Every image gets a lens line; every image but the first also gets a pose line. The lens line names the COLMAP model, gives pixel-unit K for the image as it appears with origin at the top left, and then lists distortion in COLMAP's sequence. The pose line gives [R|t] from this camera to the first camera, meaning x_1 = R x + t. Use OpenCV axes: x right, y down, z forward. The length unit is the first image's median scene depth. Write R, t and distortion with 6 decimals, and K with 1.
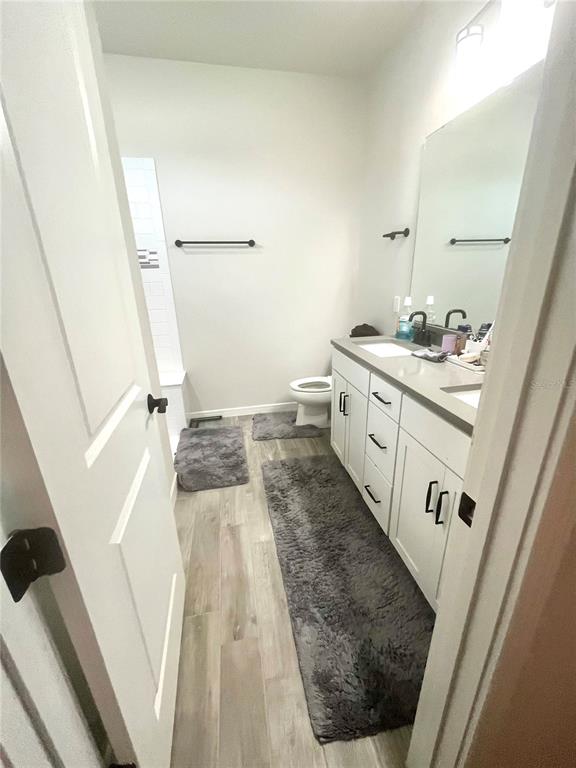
lens RADIAL K [[309.9, 0, 290.1], [0, 309.9, 378.7], [0, 0, 1]] dist [-0.004935, -0.000294]
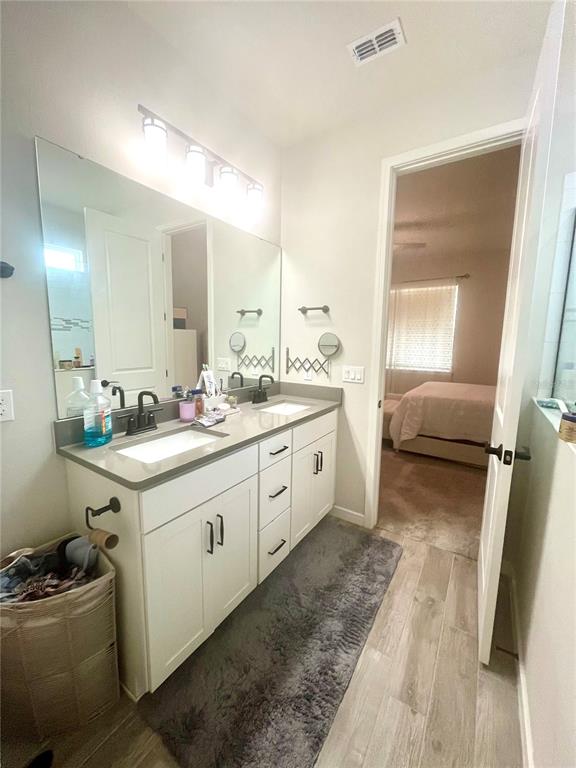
lens RADIAL K [[309.9, 0, 285.0], [0, 309.9, 378.8], [0, 0, 1]] dist [-0.004935, -0.000294]
pose [[-0.711662, -0.075190, 0.698487, -0.479769], [0.226760, 0.916452, 0.329690, -0.531382], [-0.664919, 0.393017, -0.635154, 1.559902]]
